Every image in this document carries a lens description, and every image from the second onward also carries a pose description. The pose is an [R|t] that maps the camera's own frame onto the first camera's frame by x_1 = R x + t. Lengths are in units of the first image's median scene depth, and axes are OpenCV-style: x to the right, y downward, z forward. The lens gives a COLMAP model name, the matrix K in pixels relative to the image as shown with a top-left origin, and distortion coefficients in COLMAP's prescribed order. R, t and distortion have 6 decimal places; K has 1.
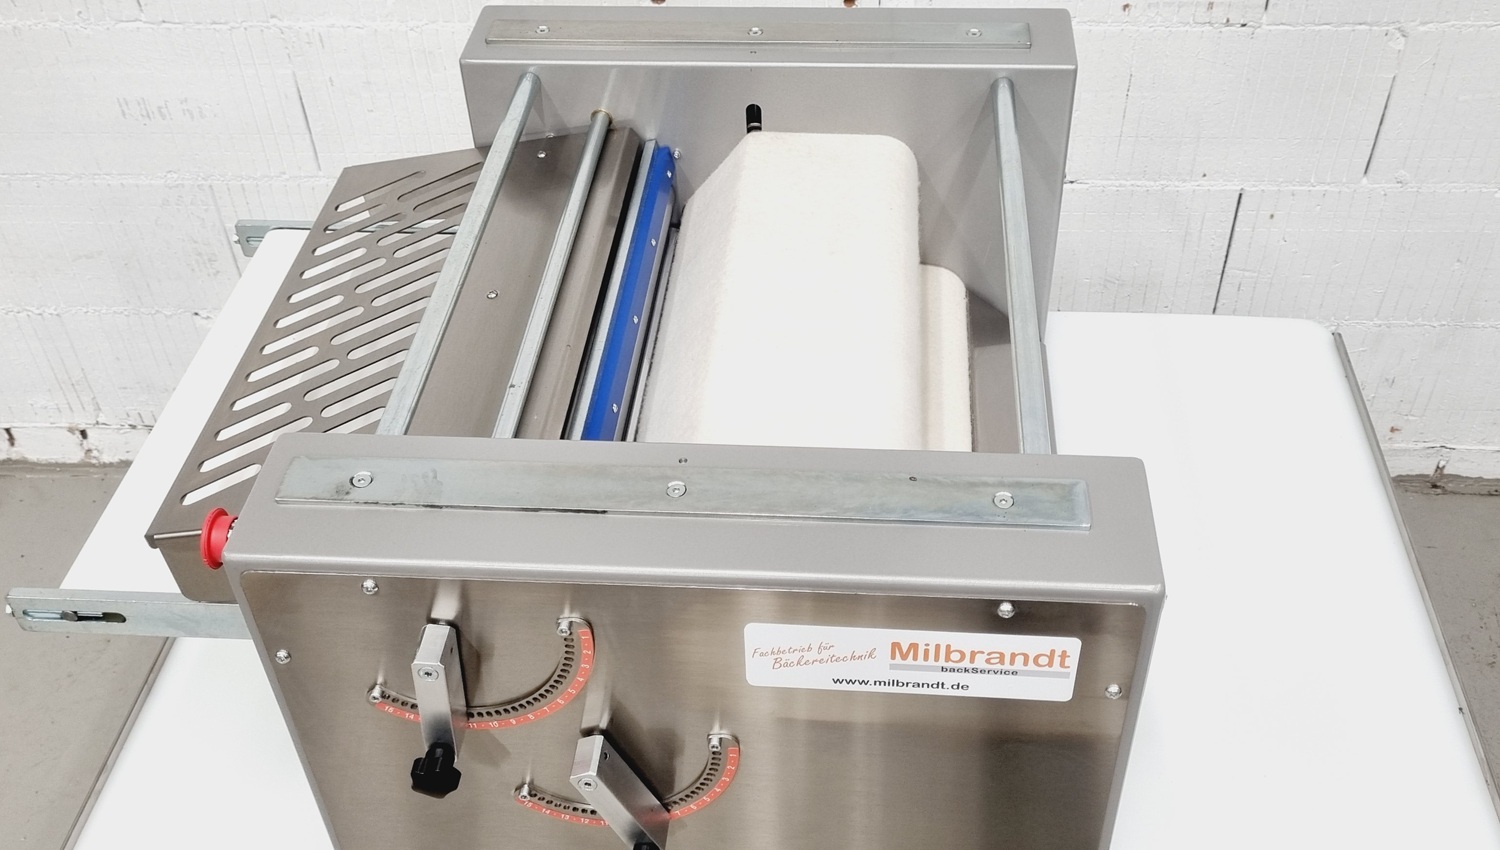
lens RADIAL K [[1492.3, 0, 750.0], [0, 1492.3, 425.0], [0, 0, 1]] dist [0.019898, 0.011812]
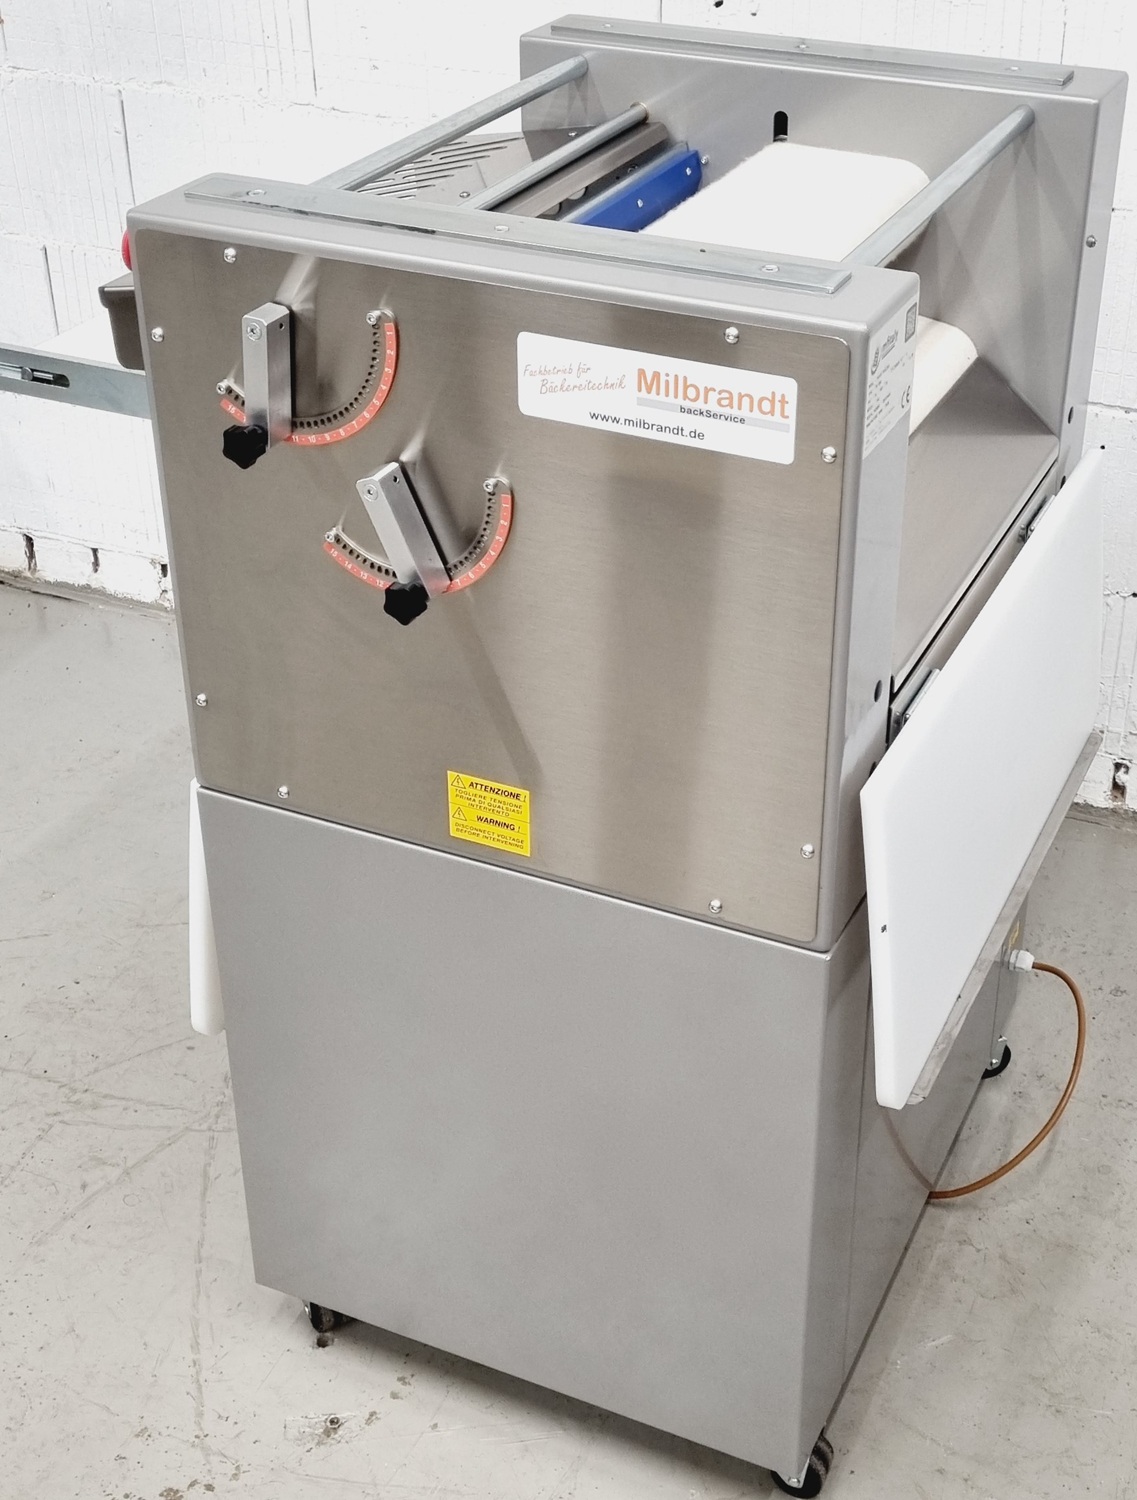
lens RADIAL K [[2069.7, 0, 629.8], [0, 2069.7, 723.2], [0, 0, 1]] dist [0.026779, 0.066666]
pose [[0.941369, 0.202684, -0.269710, 0.544463], [-0.249525, 0.956325, -0.152251, 0.618593], [0.227072, 0.210623, 0.950829, -0.390280]]
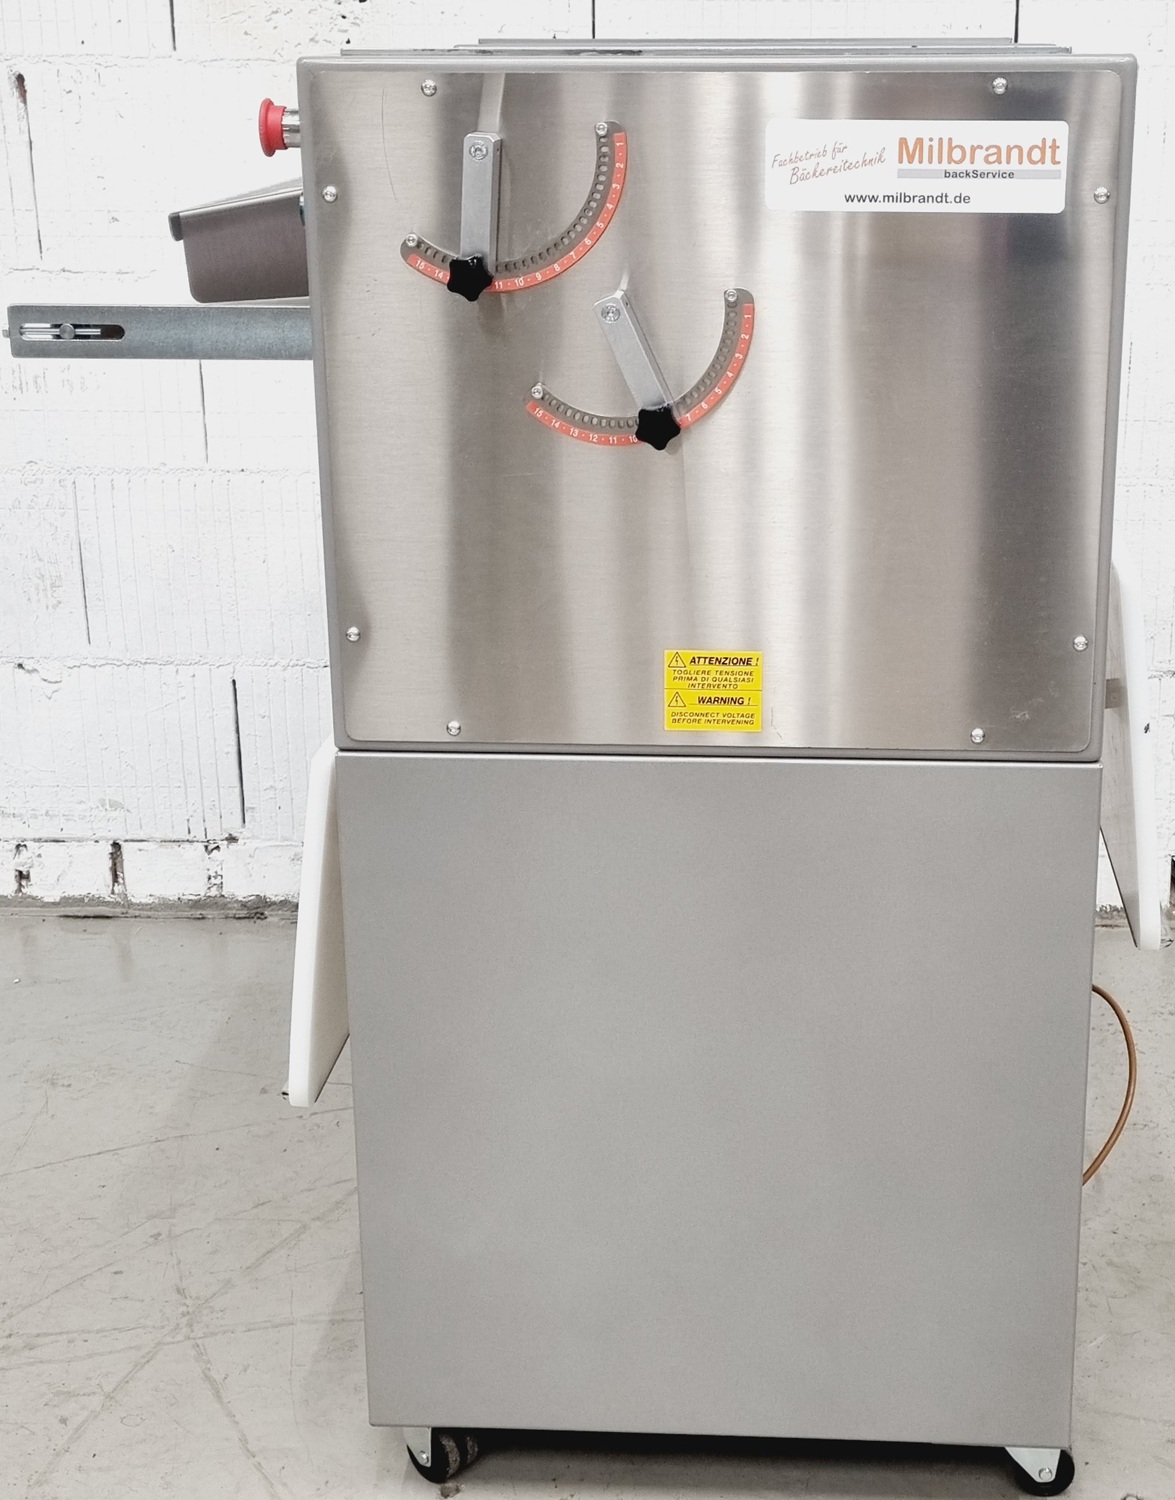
lens RADIAL K [[2286.0, 0, 687.7], [0, 2286.0, 751.3], [0, 0, 1]] dist [0.036485, 0.084006]
pose [[0.999413, 0.022109, 0.026178, -0.095031], [-0.009467, 0.912408, -0.409172, 1.238658], [-0.032931, 0.408684, 0.912082, -0.356525]]
